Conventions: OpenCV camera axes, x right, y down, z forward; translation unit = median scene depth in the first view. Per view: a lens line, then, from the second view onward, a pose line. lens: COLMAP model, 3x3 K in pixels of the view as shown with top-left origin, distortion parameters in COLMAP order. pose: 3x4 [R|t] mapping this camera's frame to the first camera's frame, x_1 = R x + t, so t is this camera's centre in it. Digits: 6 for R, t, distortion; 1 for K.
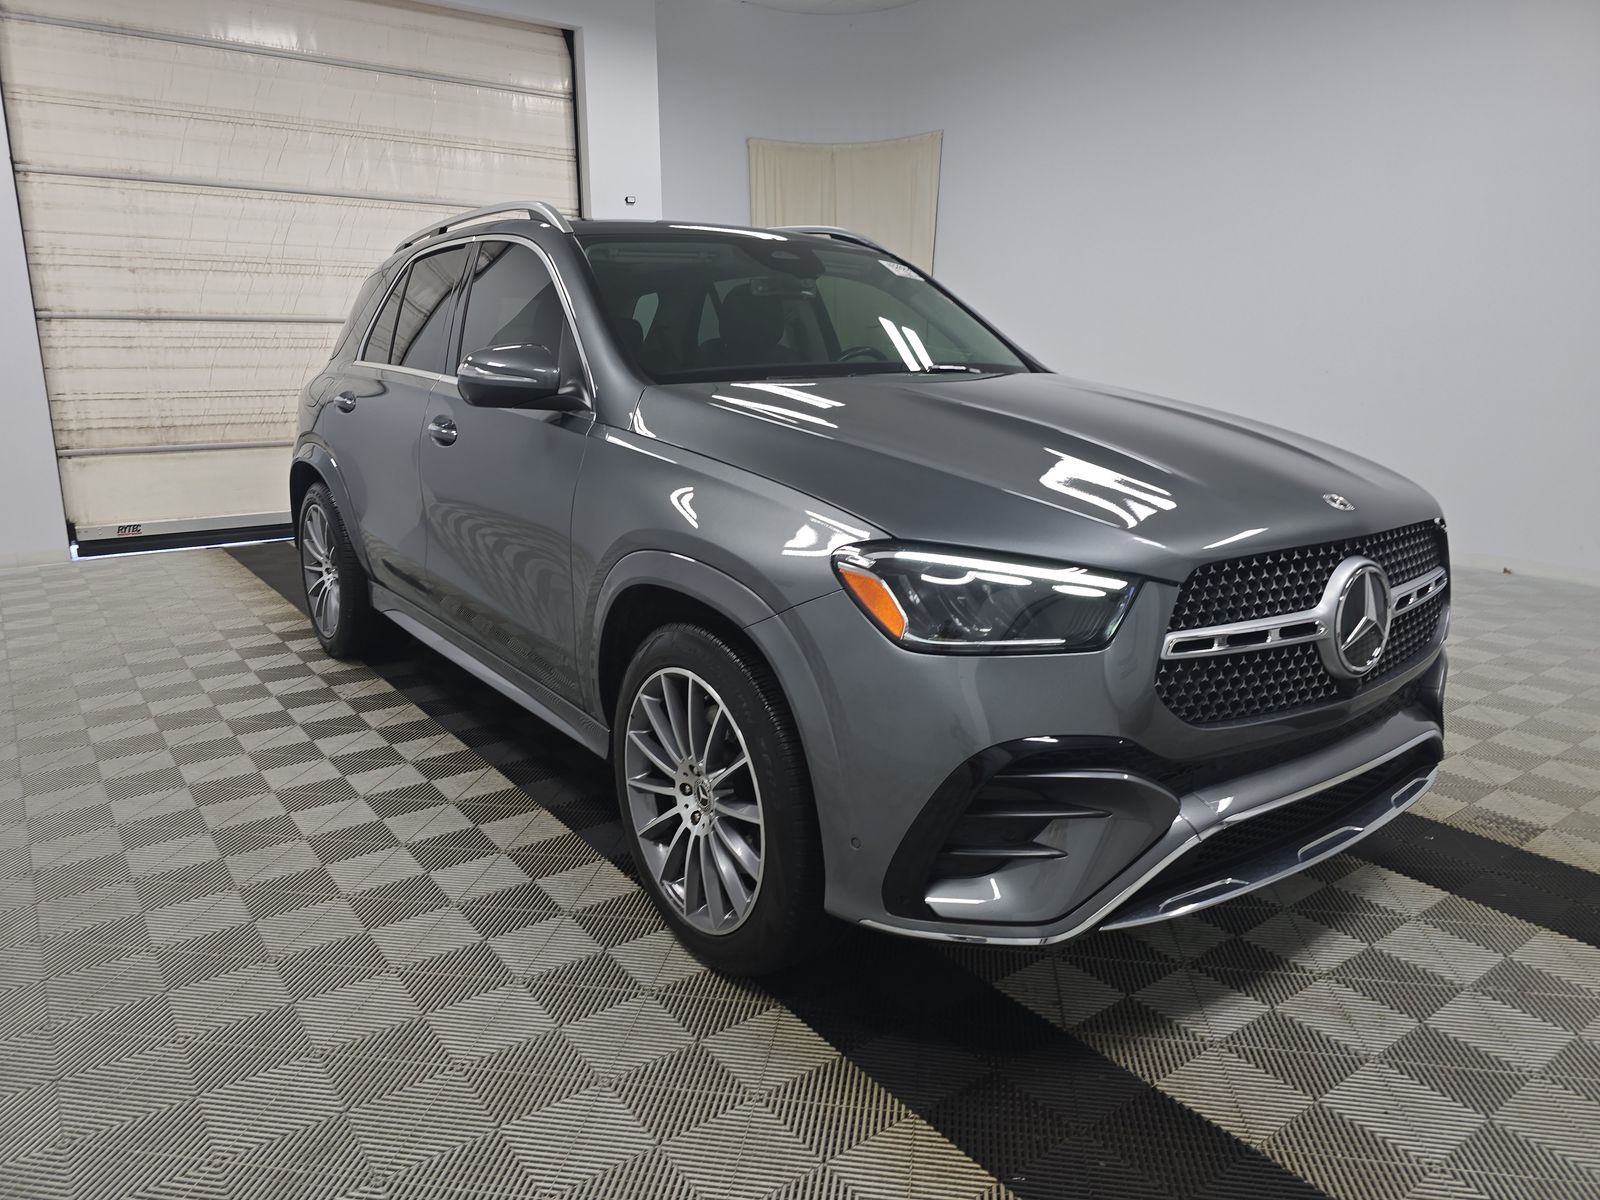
lens RADIAL K [[1036.9, 0, 800.0], [0, 1036.9, 600.0], [0, 0, 1]] dist [0.063542, -0.046384]
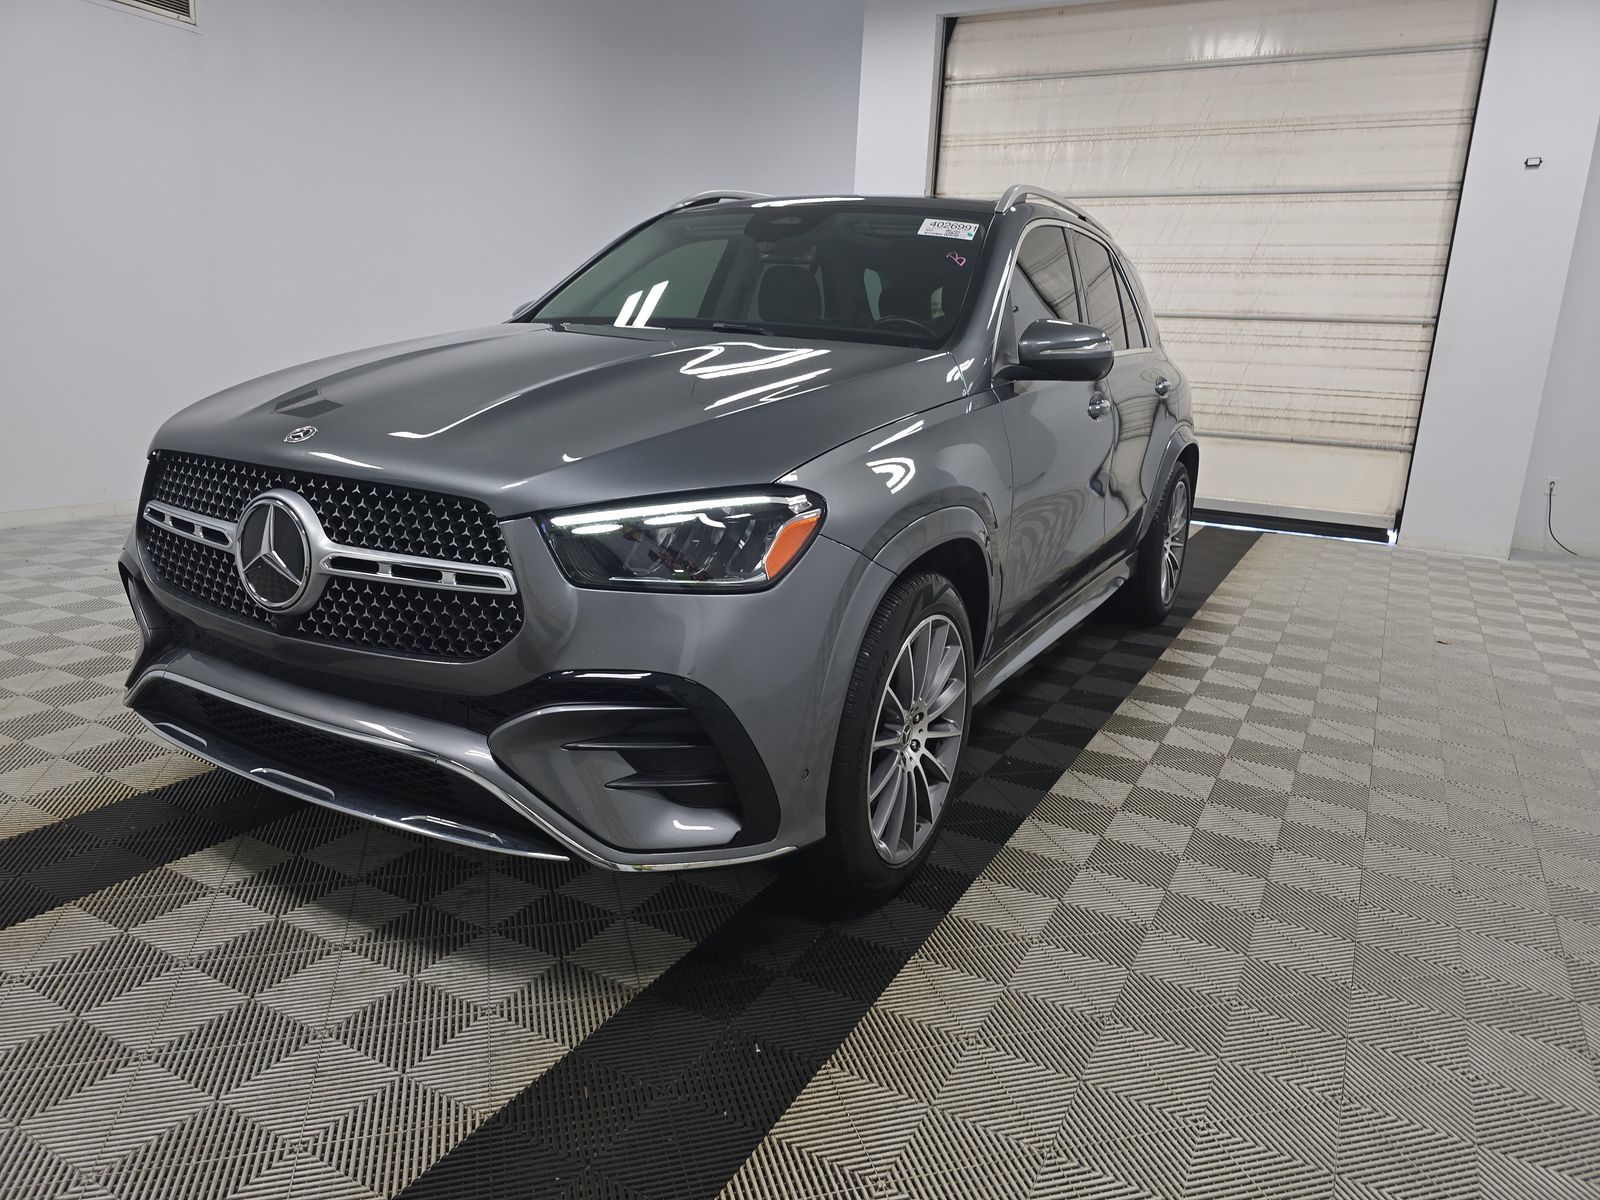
lens RADIAL K [[1036.9, 0, 800.0], [0, 1036.9, 600.0], [0, 0, 1]] dist [0.063542, -0.046384]
pose [[0.439665, 0.247511, -0.863384, 0.448943], [-0.259630, 0.955265, 0.141638, -0.057518], [0.859818, 0.161888, 0.484258, 0.268585]]
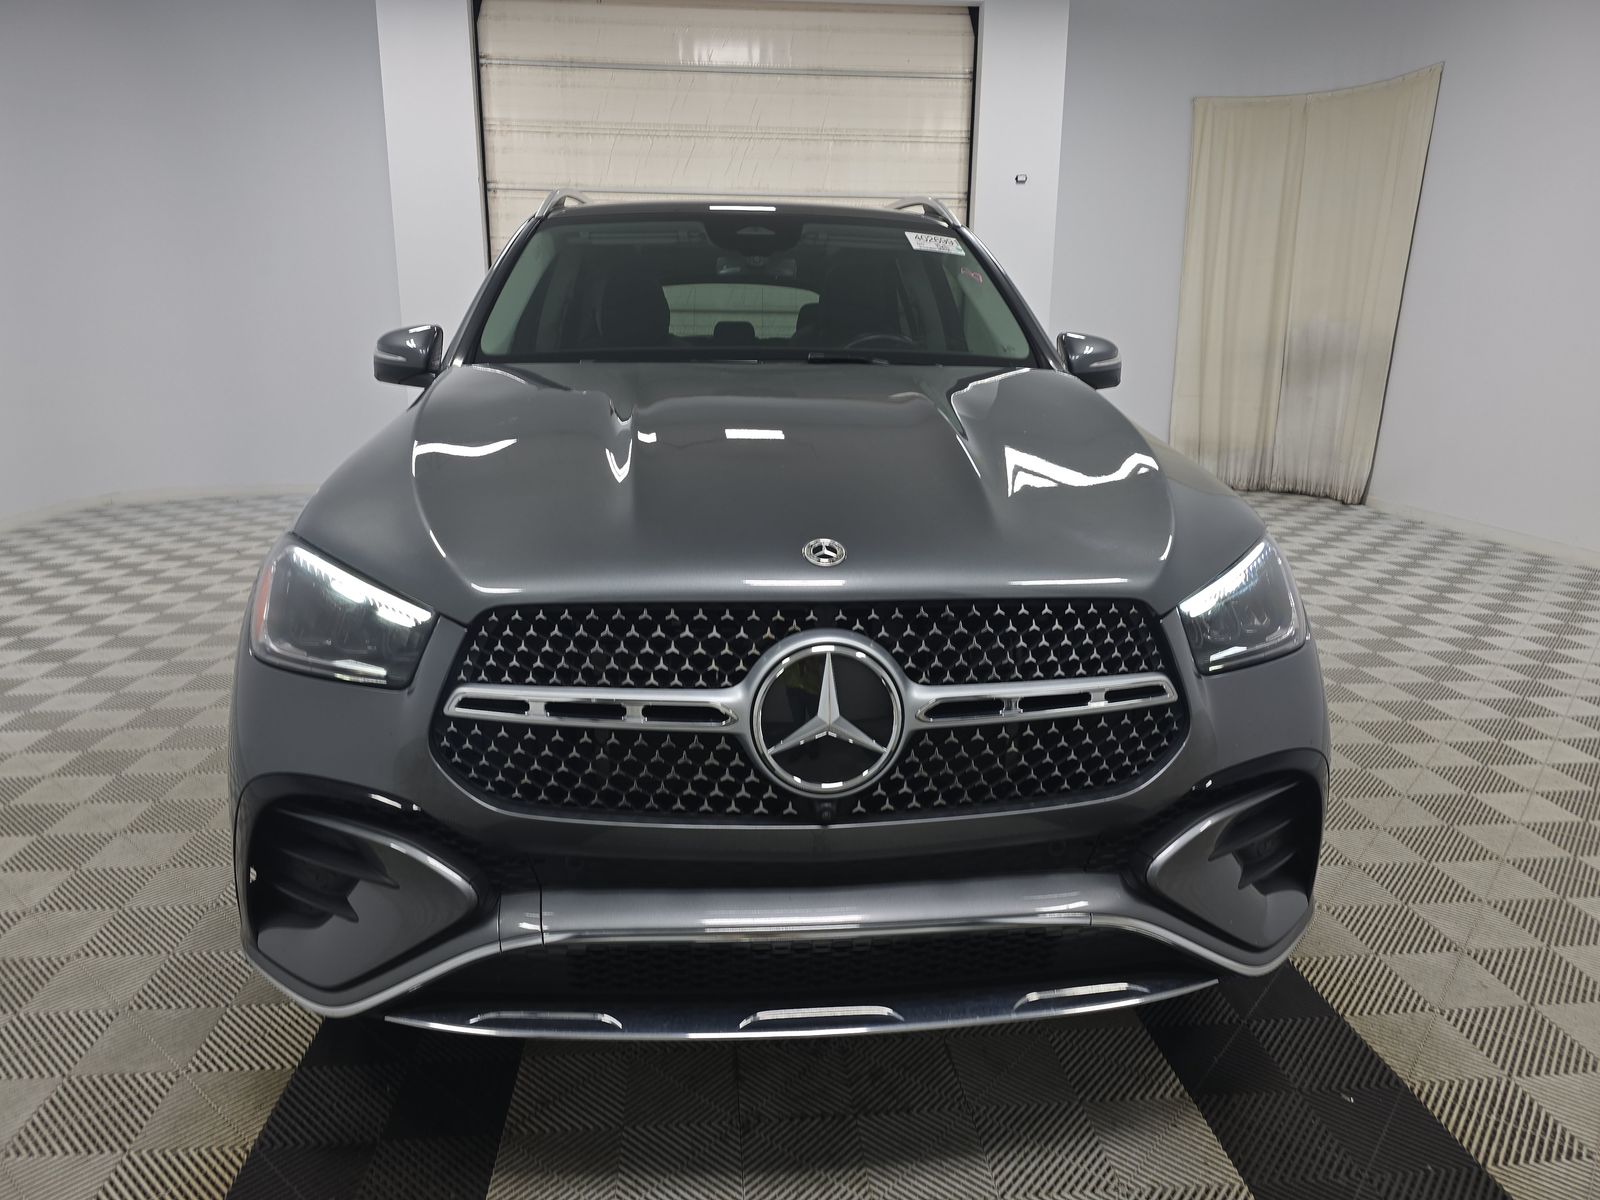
lens RADIAL K [[1083.7, 0, 794.8], [0, 1083.7, 588.6], [0, 0, 1]] dist [0.029180, -0.004898]
pose [[0.858361, 0.126031, -0.497326, 0.244310], [-0.131499, 0.991021, 0.024180, -0.023516], [0.495908, 0.044642, 0.867227, 0.098420]]
